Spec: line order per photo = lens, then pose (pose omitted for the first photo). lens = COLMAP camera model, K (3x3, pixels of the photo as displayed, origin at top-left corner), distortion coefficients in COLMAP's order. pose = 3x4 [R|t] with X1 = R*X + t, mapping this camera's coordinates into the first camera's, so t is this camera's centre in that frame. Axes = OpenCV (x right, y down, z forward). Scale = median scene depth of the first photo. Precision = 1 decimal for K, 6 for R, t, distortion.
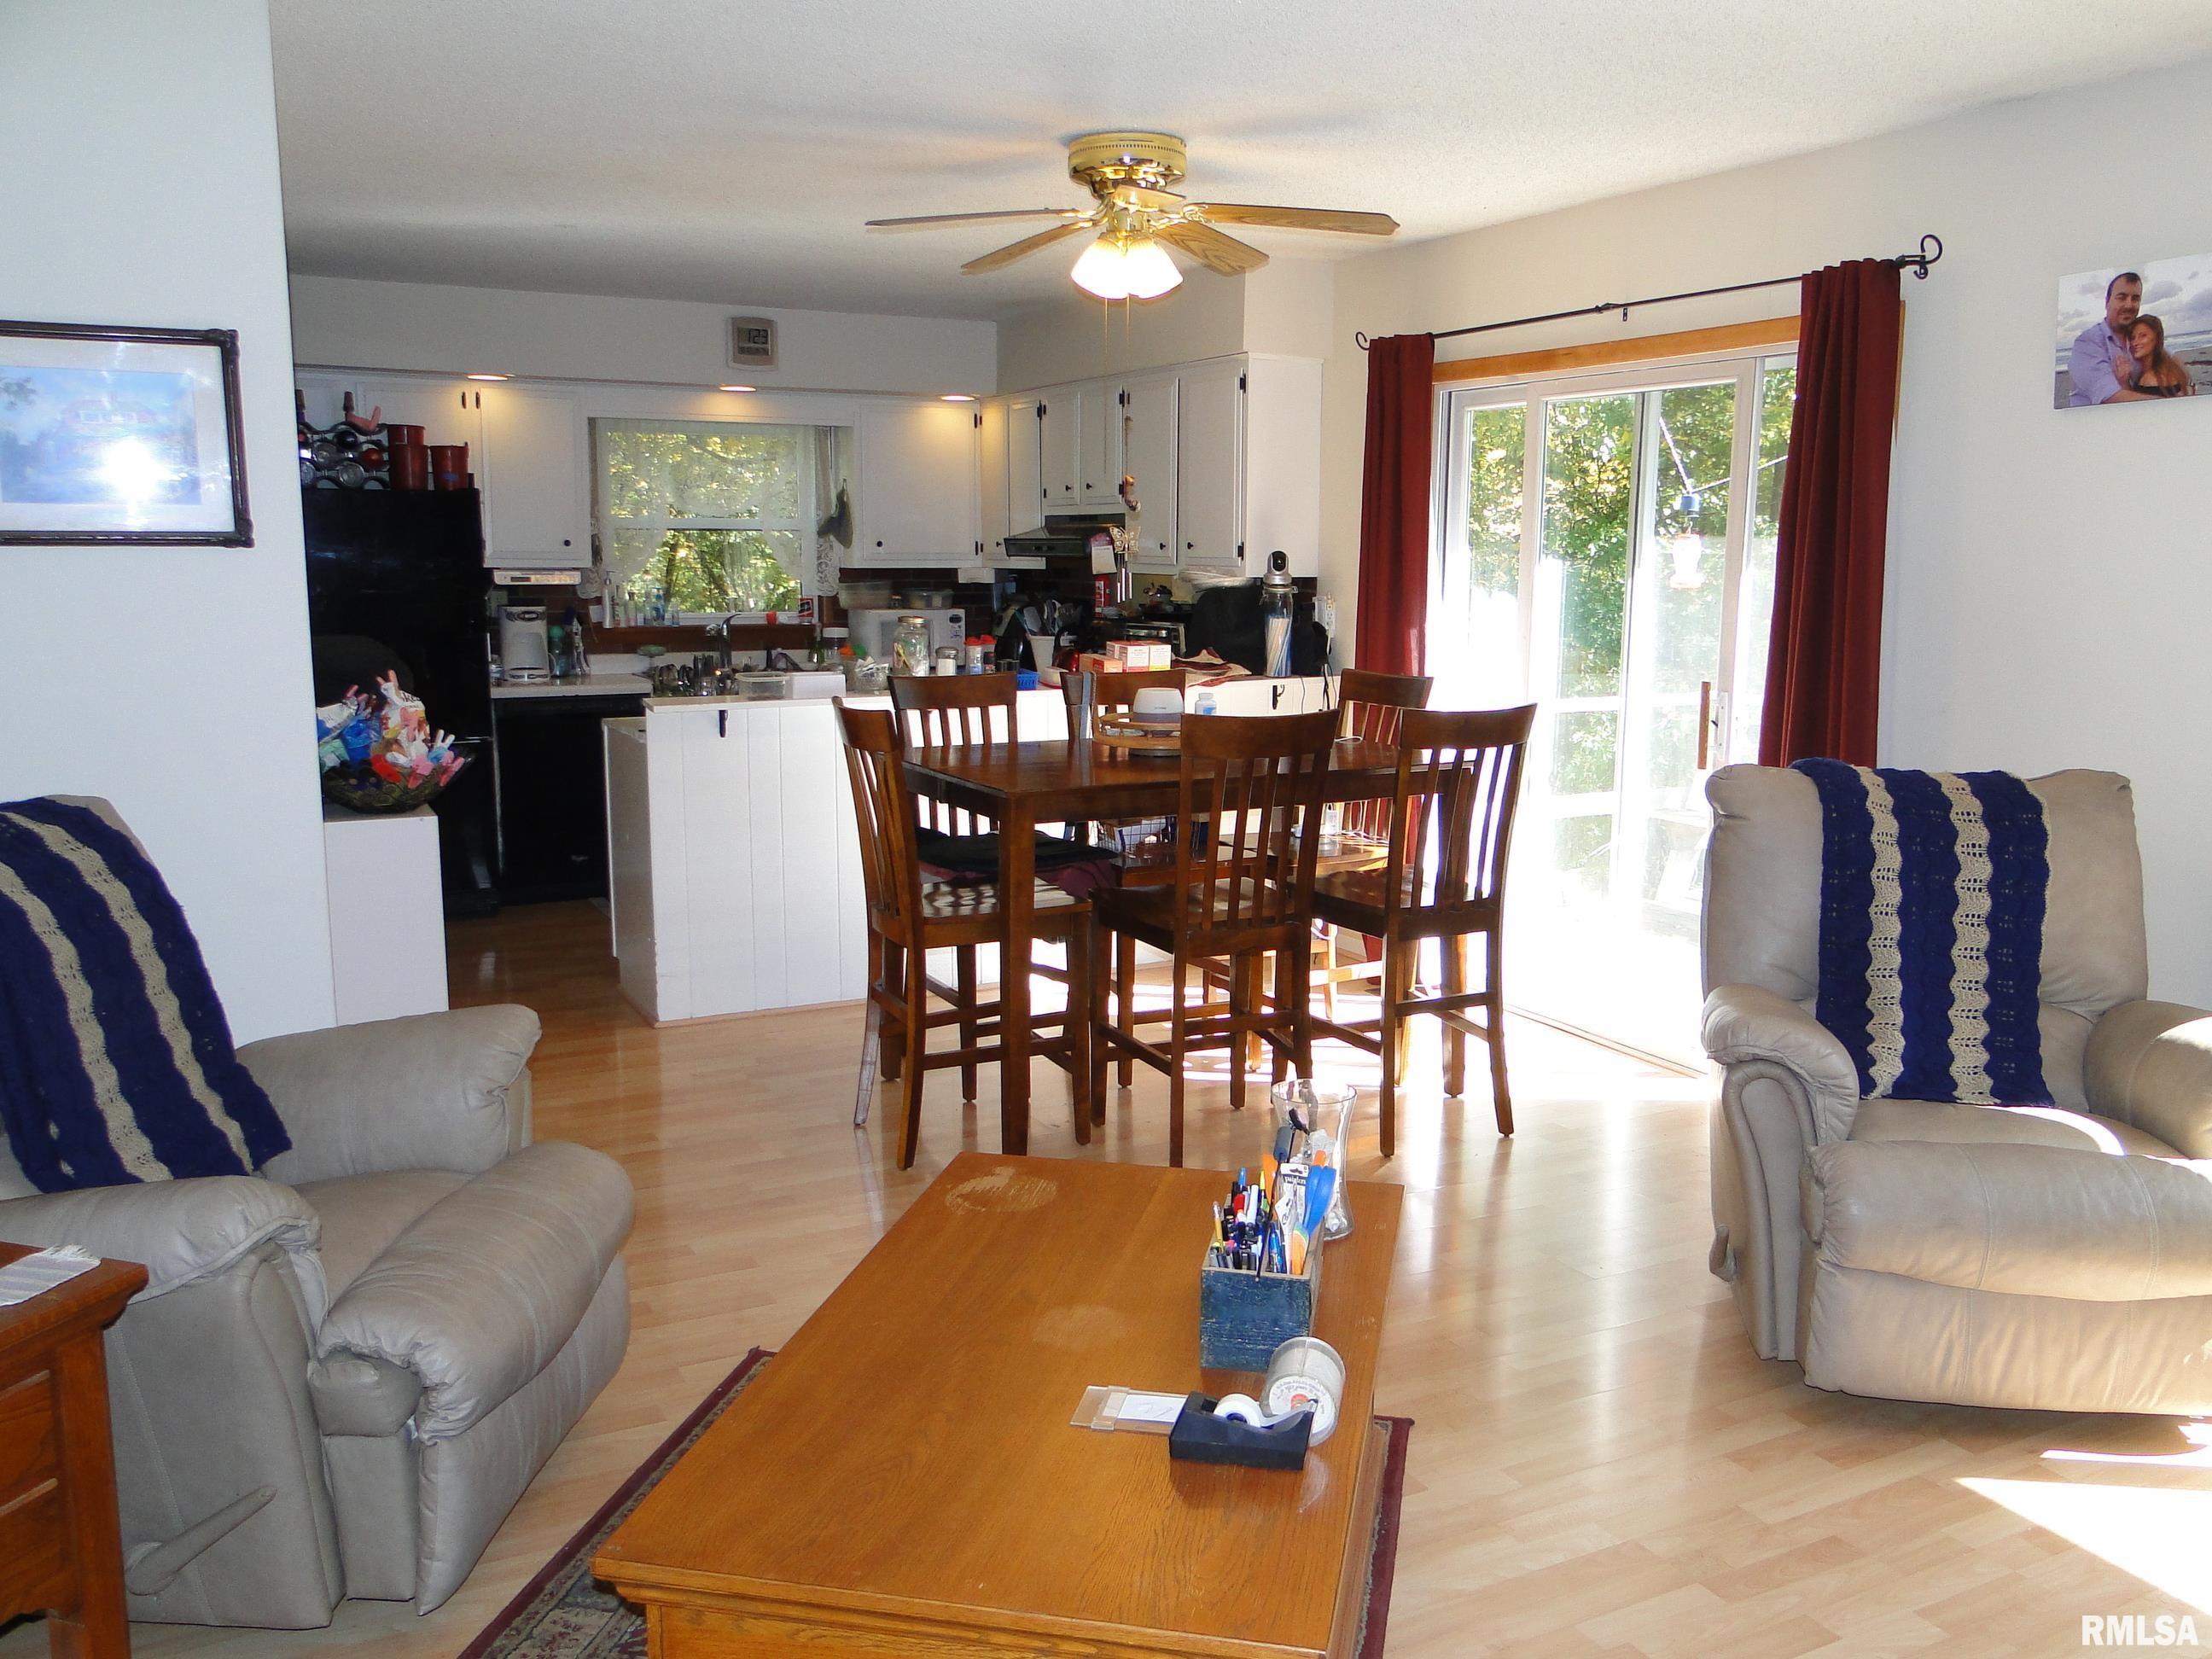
lens RADIAL K [[1832.0, 0, 1106.0], [0, 1832.0, 829.5], [0, 0, 1]] dist [0.000907, -0.012323]
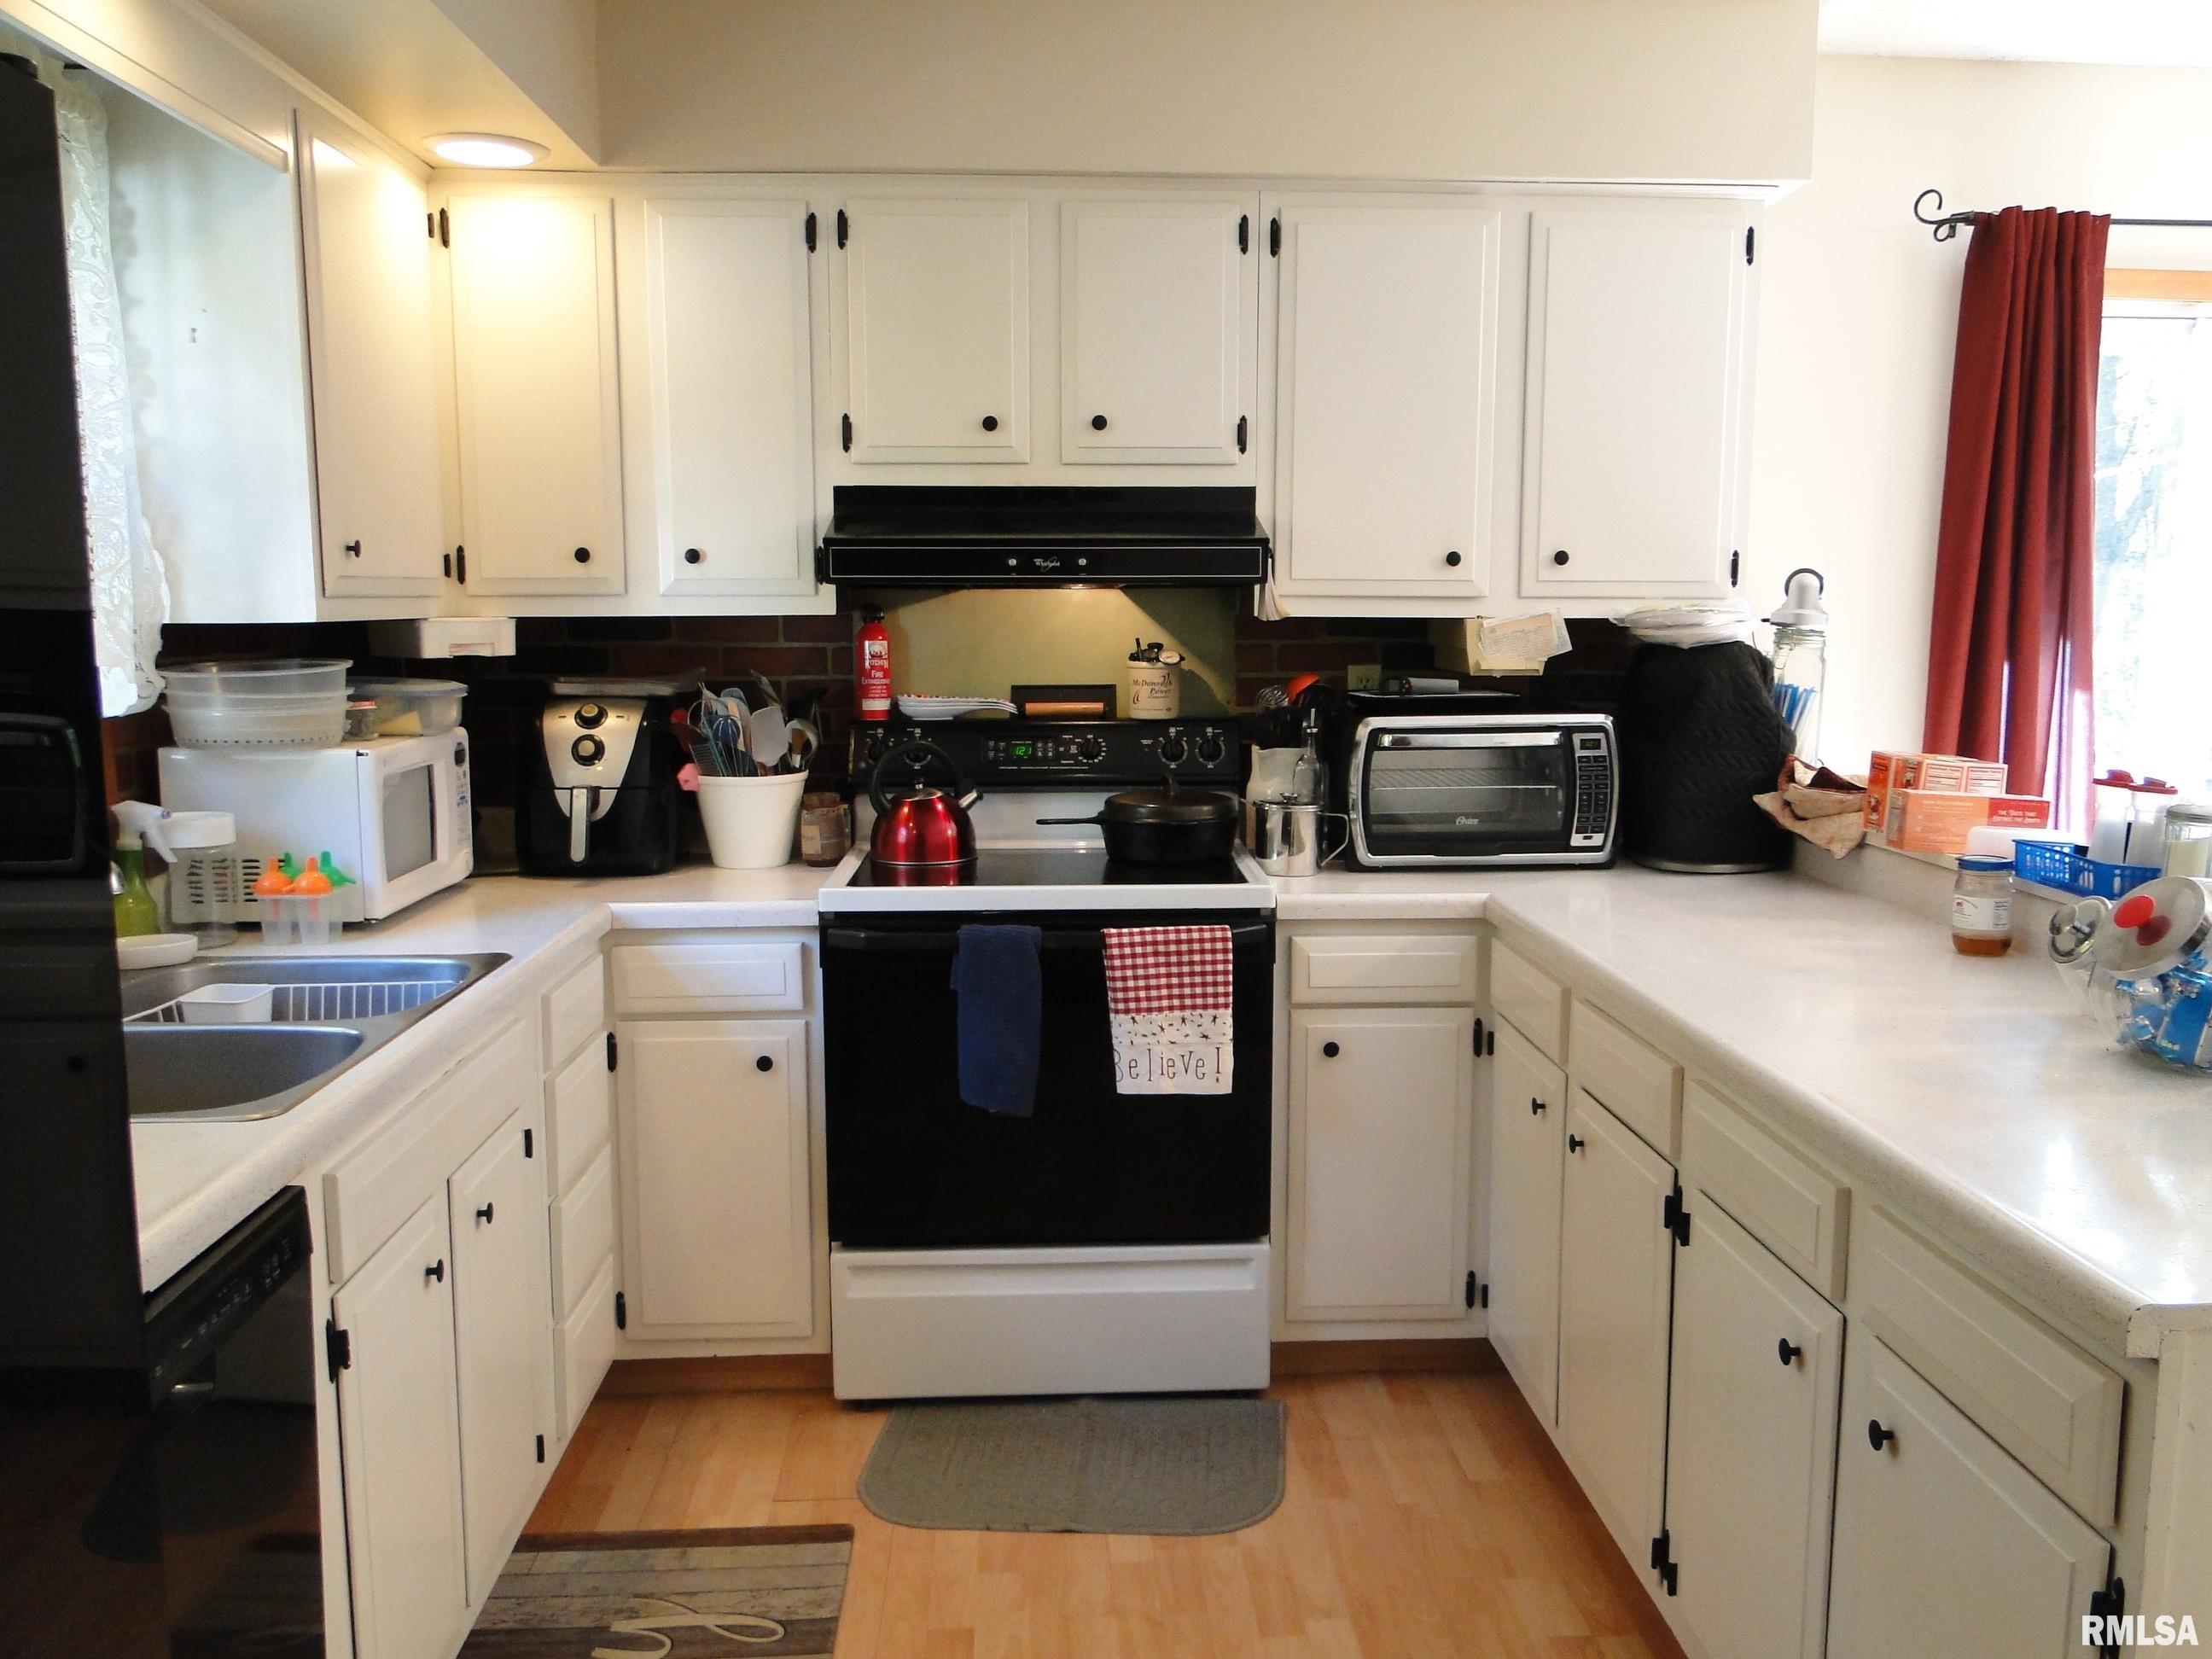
lens RADIAL K [[1832.0, 0, 1106.0], [0, 1832.0, 829.5], [0, 0, 1]] dist [0.000907, -0.012323]
pose [[0.412231, -0.120308, 0.903101, -0.383652], [0.140522, 0.987778, 0.067446, -0.111783], [-0.900177, 0.099102, 0.424099, 0.760790]]
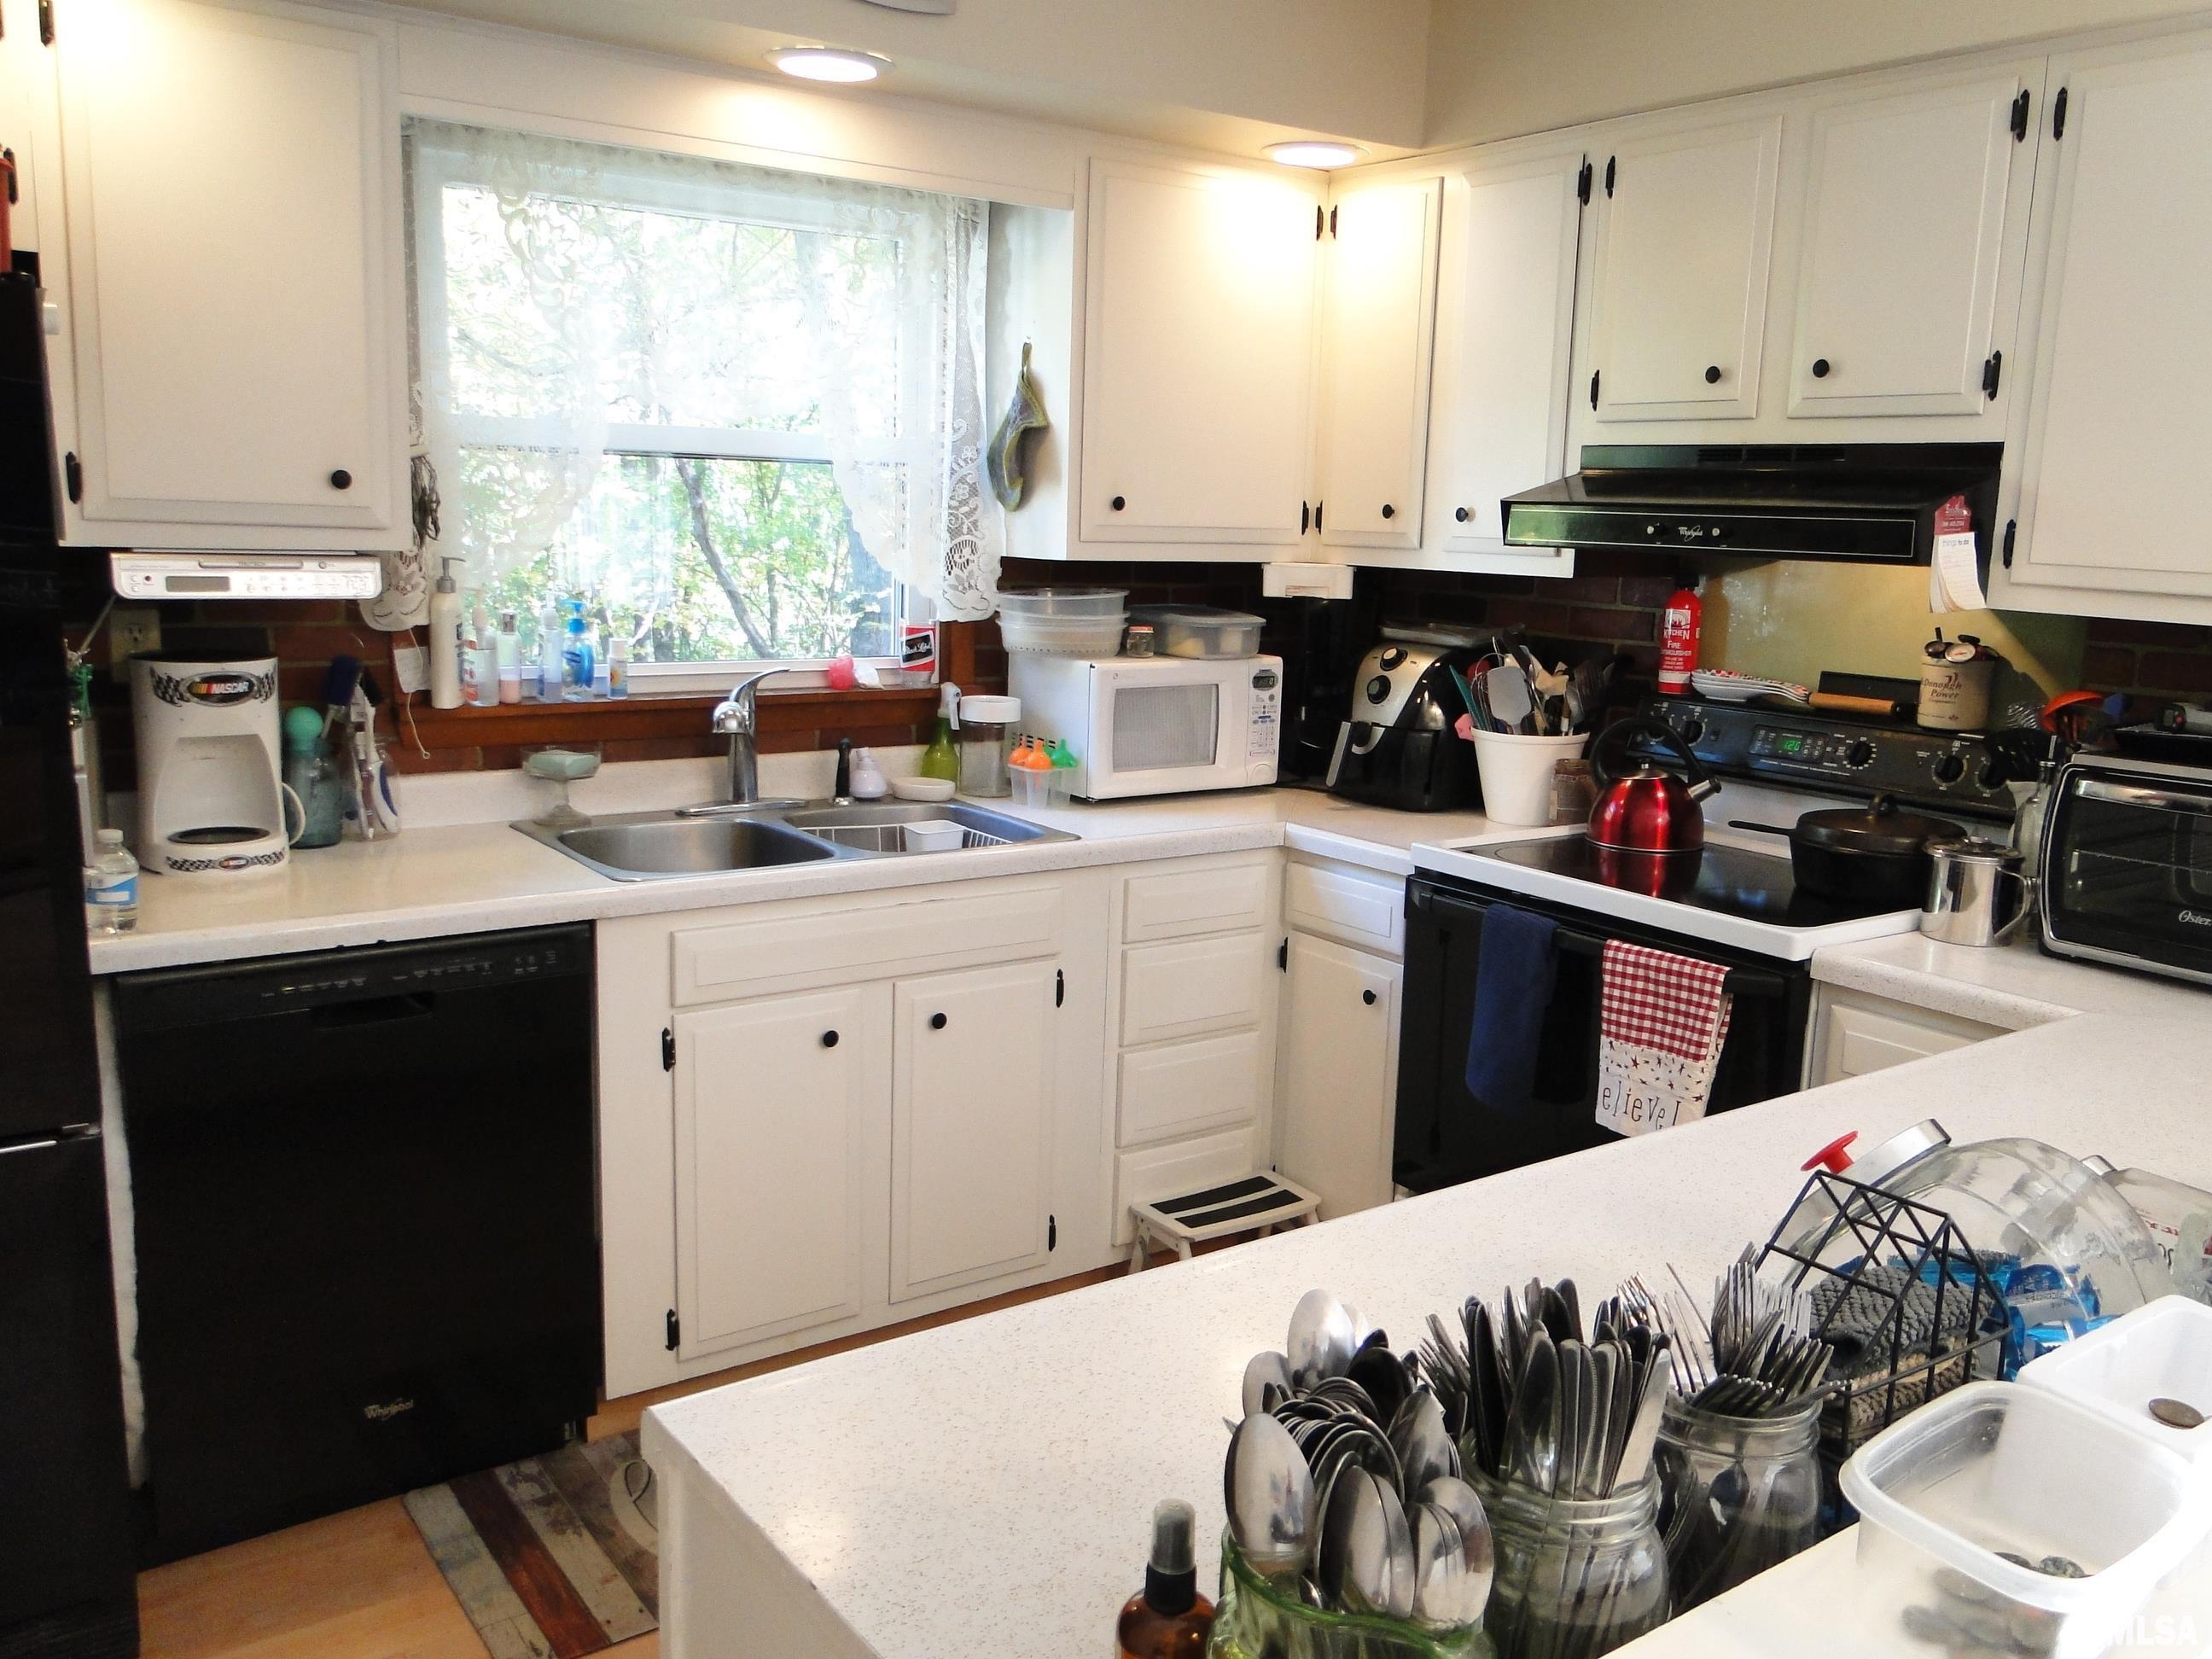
lens RADIAL K [[1797.4, 0, 1106.0], [0, 1797.4, 829.5], [0, 0, 1]] dist [-0.006192, -0.010831]
pose [[0.988868, 0.001167, 0.148792, -0.191840], [-0.005533, 0.999566, 0.028934, -0.096050], [-0.148694, -0.029435, 0.988445, 0.610289]]
